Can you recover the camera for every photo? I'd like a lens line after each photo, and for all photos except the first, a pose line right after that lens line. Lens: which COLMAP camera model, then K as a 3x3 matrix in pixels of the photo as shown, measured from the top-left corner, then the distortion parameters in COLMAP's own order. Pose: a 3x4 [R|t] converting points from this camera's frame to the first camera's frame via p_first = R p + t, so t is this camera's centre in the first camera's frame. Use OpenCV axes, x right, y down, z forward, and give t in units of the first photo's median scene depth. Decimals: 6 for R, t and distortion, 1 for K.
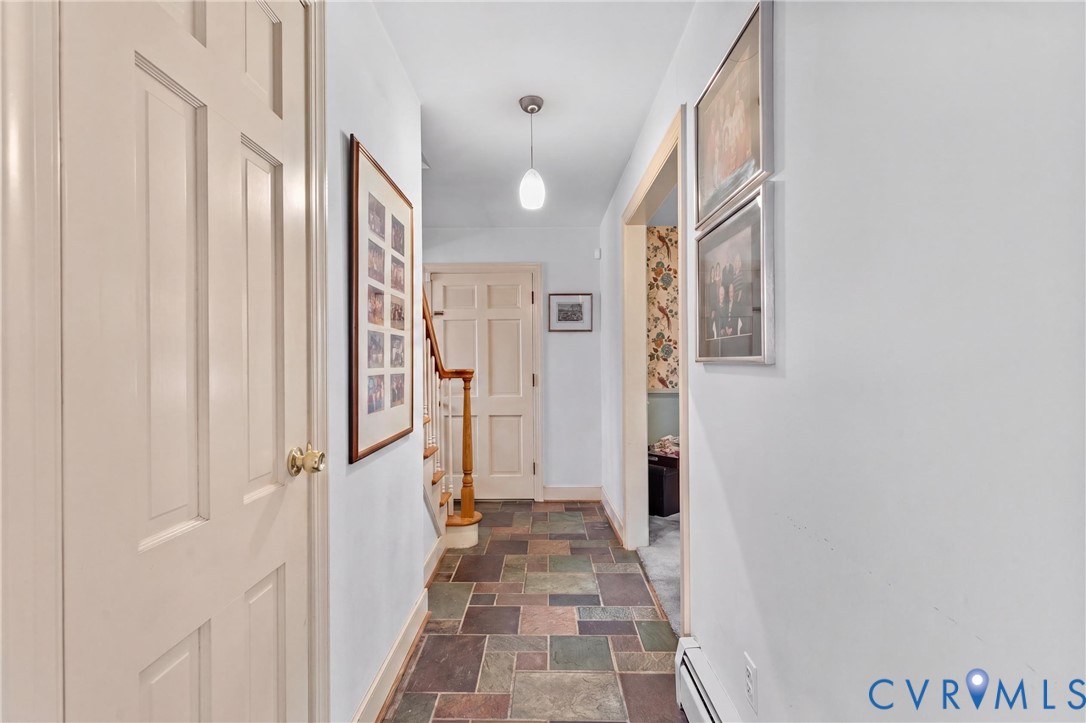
lens RADIAL K [[518.7, 0, 540.3], [0, 518.7, 368.1], [0, 0, 1]] dist [-0.010839, -0.000207]
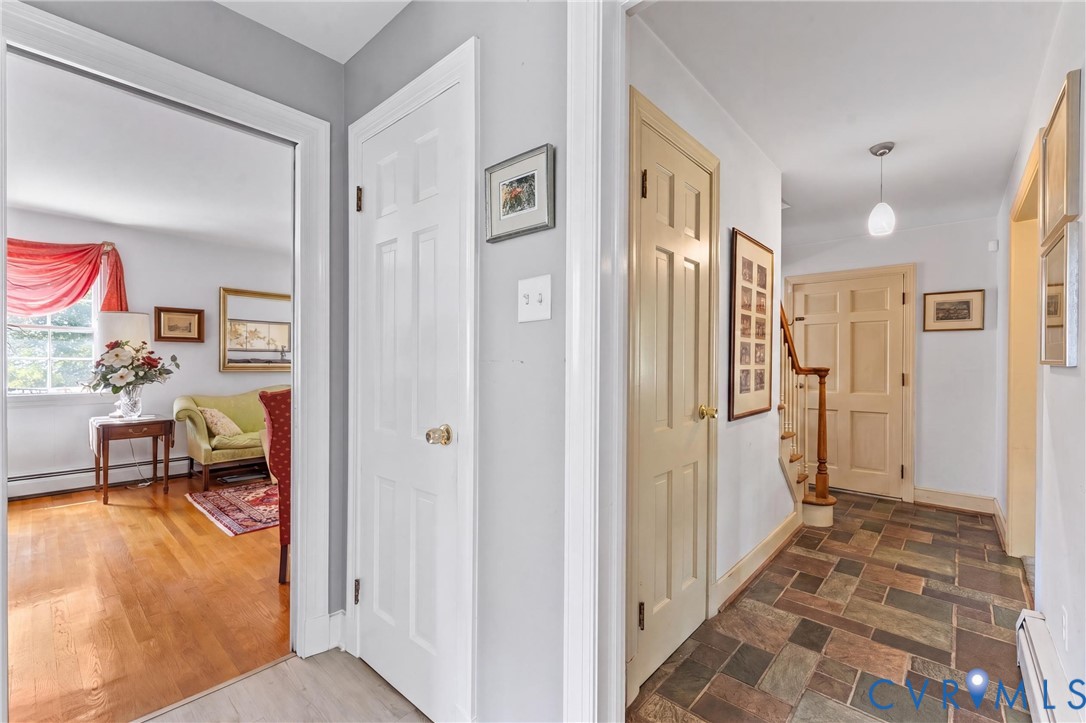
lens RADIAL K [[460.2, 0, 538.1], [0, 460.2, 367.4], [0, 0, 1]] dist [0.000236, -0.001987]
pose [[0.751283, 0.015451, -0.659800, 0.096261], [-0.013241, 0.999878, 0.008337, 0.003118], [0.659848, 0.002473, 0.751395, -0.337423]]
